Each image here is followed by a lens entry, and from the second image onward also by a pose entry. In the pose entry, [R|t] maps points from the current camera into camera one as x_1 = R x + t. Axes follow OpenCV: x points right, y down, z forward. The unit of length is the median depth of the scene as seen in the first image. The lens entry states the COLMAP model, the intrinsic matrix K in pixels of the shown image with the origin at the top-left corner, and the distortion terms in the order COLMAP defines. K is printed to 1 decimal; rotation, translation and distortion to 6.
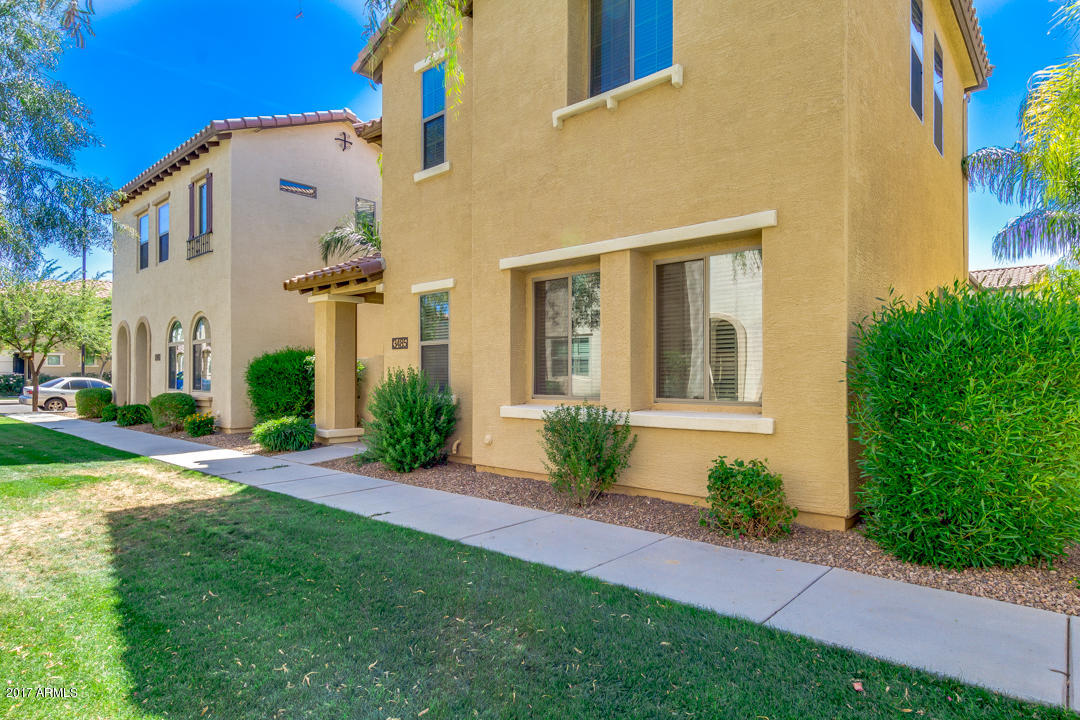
lens RADIAL K [[616.0, 0, 539.5], [0, 616.0, 376.2], [0, 0, 1]] dist [-0.000873, 0.000227]
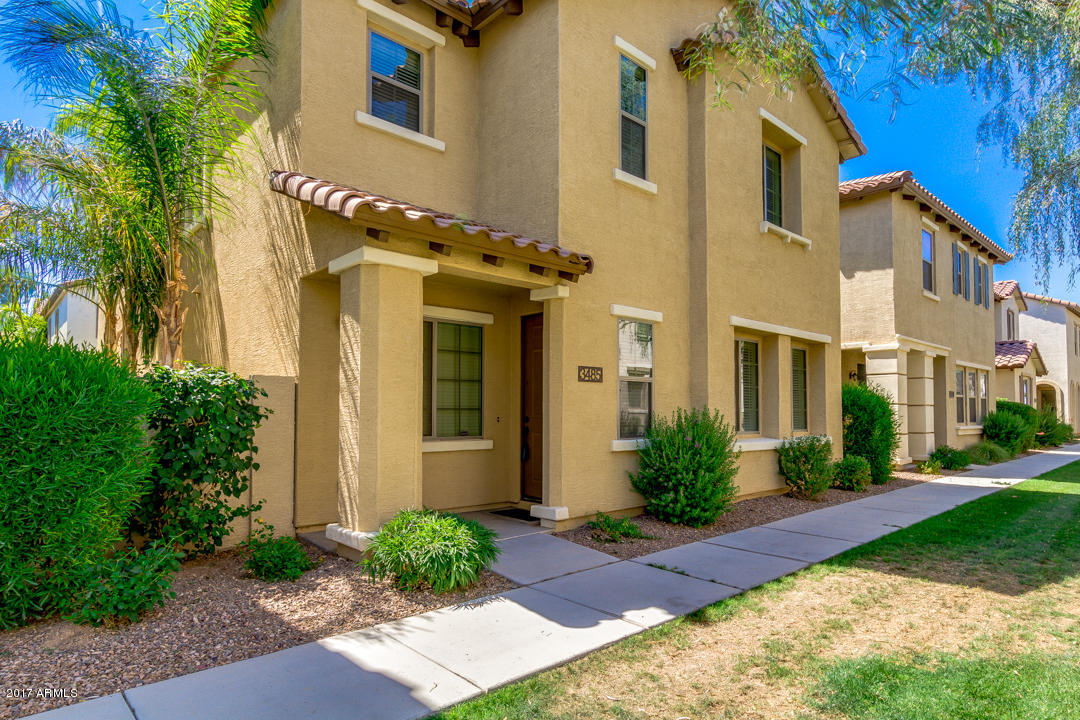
lens RADIAL K [[592.0, 0, 539.4], [0, 592.0, 398.0], [0, 0, 1]] dist [0.000590, 0.000161]
pose [[0.101697, 0.025459, 0.994490, -1.316161], [-0.000952, 0.999675, -0.025495, -0.008836], [-0.994815, 0.001646, 0.101688, 1.374540]]
